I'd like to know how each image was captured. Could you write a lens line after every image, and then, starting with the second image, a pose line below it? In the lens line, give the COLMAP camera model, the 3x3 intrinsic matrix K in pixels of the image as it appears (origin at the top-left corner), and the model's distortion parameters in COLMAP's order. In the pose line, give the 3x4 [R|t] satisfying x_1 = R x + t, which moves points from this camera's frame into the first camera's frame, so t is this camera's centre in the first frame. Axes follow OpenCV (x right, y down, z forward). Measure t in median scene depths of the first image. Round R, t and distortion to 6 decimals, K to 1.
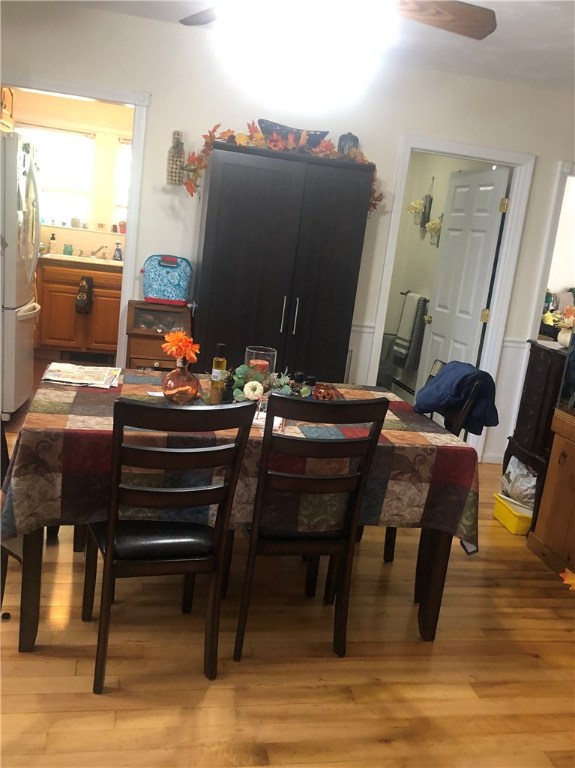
lens RADIAL K [[716.9, 0, 289.4], [0, 716.9, 378.3], [0, 0, 1]] dist [0.014960, 0.000000]
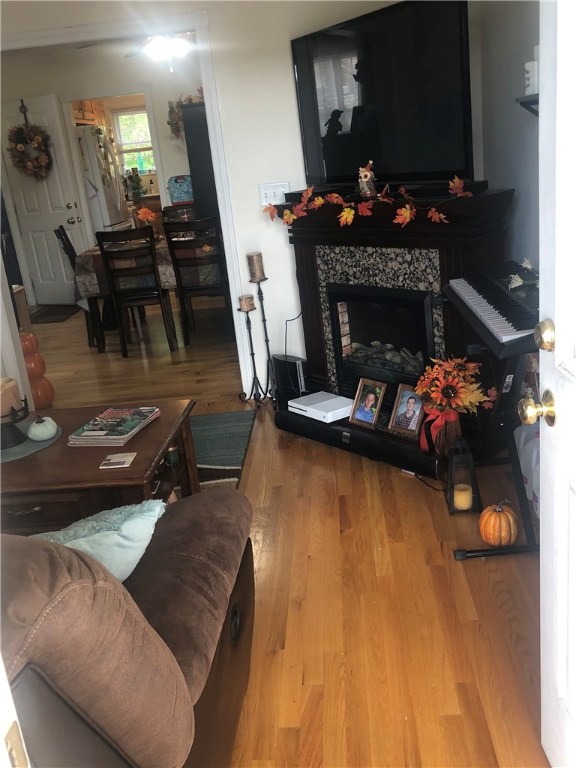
lens RADIAL K [[716.9, 0, 289.5], [0, 716.9, 384.5], [0, 0, 1]] dist [0.014960, 0.000000]
pose [[0.944927, -0.134172, -0.298515, 0.338645], [0.166822, 0.982176, 0.086611, 0.138826], [0.281573, -0.131640, 0.950467, -0.406168]]
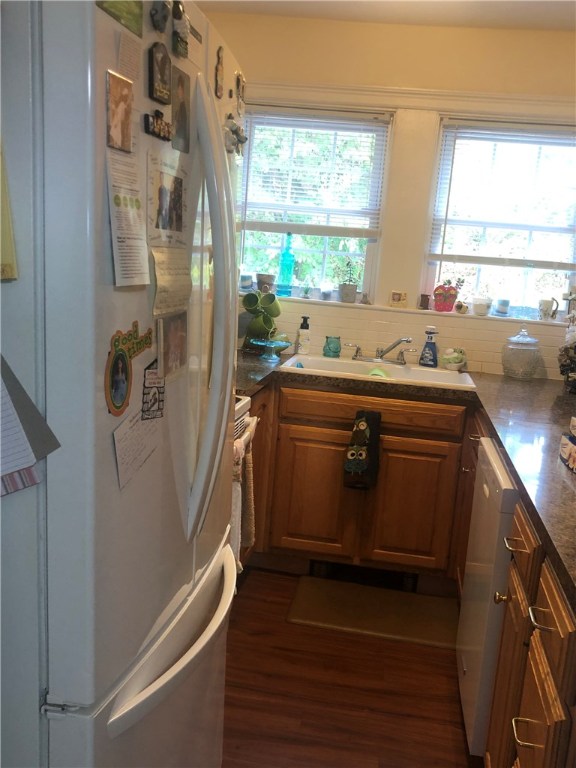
lens RADIAL K [[716.9, 0, 289.5], [0, 716.9, 387.2], [0, 0, 1]] dist [0.014960, 0.000000]
pose [[0.935390, 0.013366, -0.353366, -0.160109], [-0.034294, 0.998004, -0.053030, -0.124730], [0.351952, 0.061722, 0.933981, 0.527737]]
